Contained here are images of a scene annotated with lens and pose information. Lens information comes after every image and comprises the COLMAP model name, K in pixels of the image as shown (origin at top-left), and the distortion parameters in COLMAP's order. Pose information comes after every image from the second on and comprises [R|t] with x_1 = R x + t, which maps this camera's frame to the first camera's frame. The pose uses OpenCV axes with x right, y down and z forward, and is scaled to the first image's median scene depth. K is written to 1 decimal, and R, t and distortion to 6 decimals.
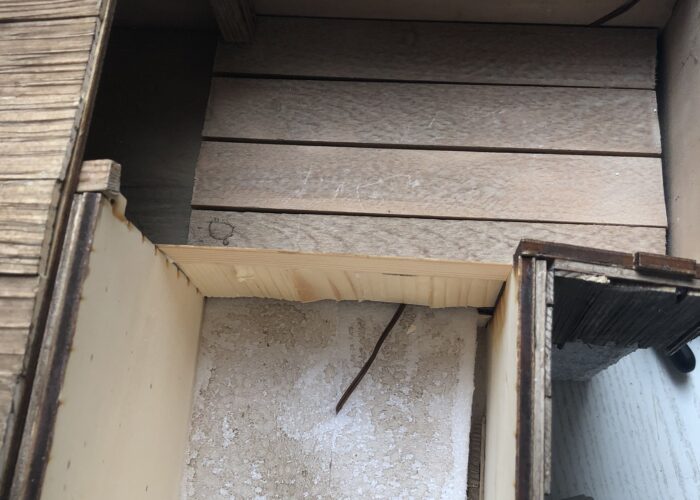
lens RADIAL K [[835.6, 0, 350.0], [0, 835.6, 250.0], [0, 0, 1]] dist [0.178049, -0.652177]
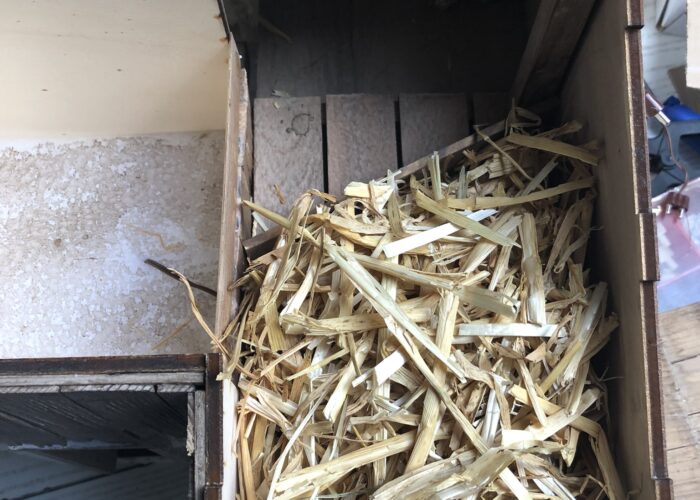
lens RADIAL K [[835.6, 0, 350.0], [0, 835.6, 250.0], [0, 0, 1]] dist [0.178049, -0.652177]
pose [[0.097564, 0.946072, -0.308915, 0.401709], [-0.936236, 0.192525, 0.293932, -0.448548], [0.337555, 0.260540, 0.904531, 0.163950]]
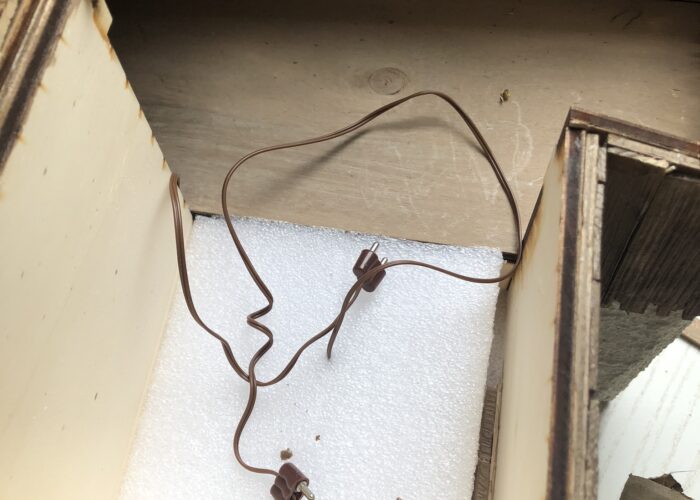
lens RADIAL K [[835.6, 0, 350.0], [0, 835.6, 250.0], [0, 0, 1]] dist [0.178049, -0.652177]
pose [[0.996566, 0.082645, -0.005177, -0.000603], [-0.082585, 0.987371, -0.135198, 0.261977], [-0.006062, 0.135161, 0.990805, 0.180063]]
